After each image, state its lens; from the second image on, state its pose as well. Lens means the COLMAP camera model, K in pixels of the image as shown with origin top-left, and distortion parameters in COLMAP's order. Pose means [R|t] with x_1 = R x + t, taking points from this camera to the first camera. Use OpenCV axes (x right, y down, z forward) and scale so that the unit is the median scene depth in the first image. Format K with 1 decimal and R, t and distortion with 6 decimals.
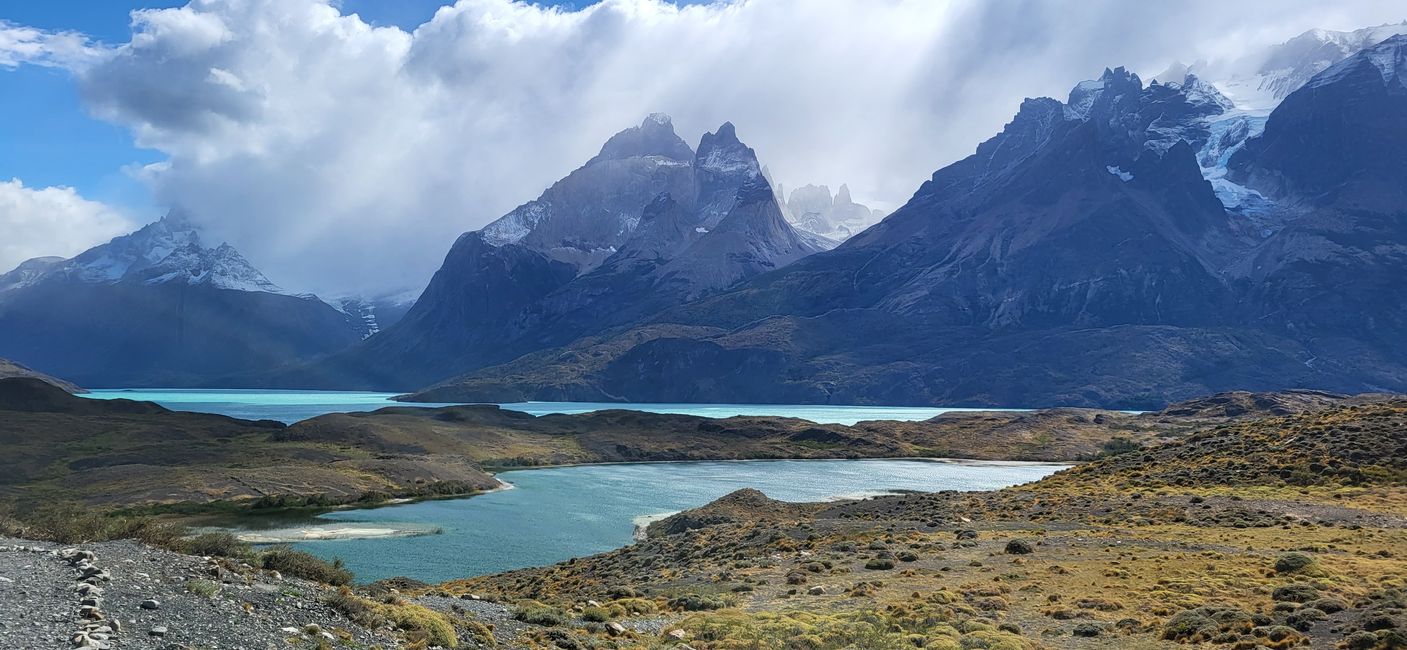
lens RADIAL K [[1096.9, 0, 726.4], [0, 1096.9, 314.8], [0, 0, 1]] dist [0.062185, -0.012120]
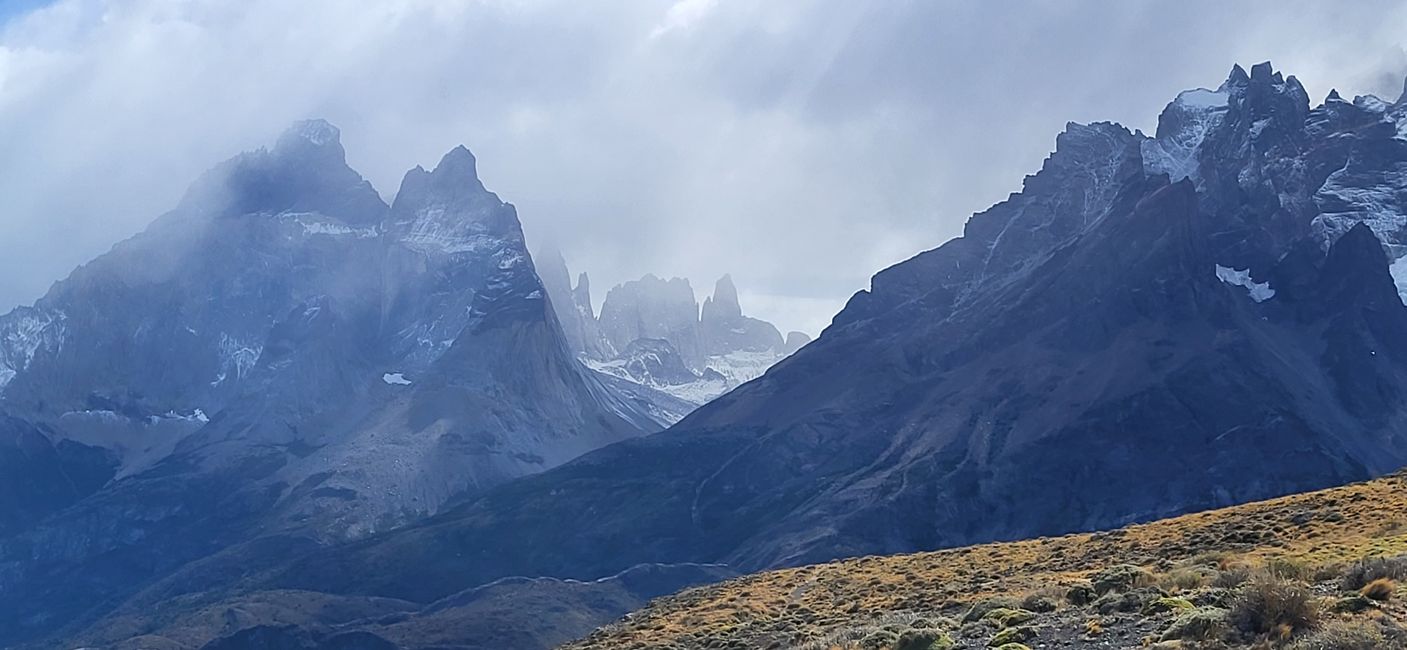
lens RADIAL K [[2451.0, 0, 701.1], [0, 2451.0, 321.8], [0, 0, 1]] dist [0.056184, 0.000000]
pose [[0.995642, 0.018689, 0.091365, 0.037162], [-0.009887, 0.995346, -0.095861, -0.012219], [-0.092731, 0.094540, 0.991193, -0.129537]]
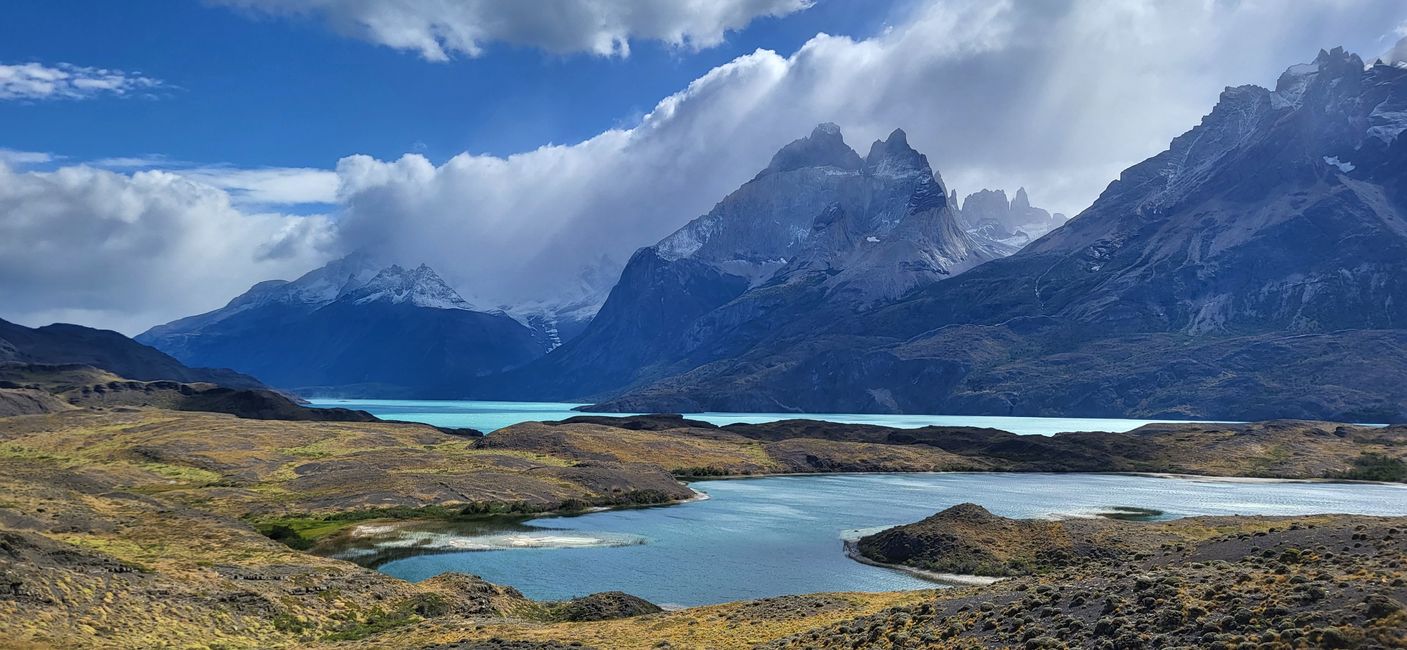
lens RADIAL K [[1096.9, 0, 708.7], [0, 1096.9, 325.8], [0, 0, 1]] dist [0.062185, -0.012120]
pose [[0.985285, -0.013508, -0.170385, -0.002900], [0.013419, 0.999909, -0.001673, 0.000742], [0.170392, -0.000638, 0.985376, 0.004818]]
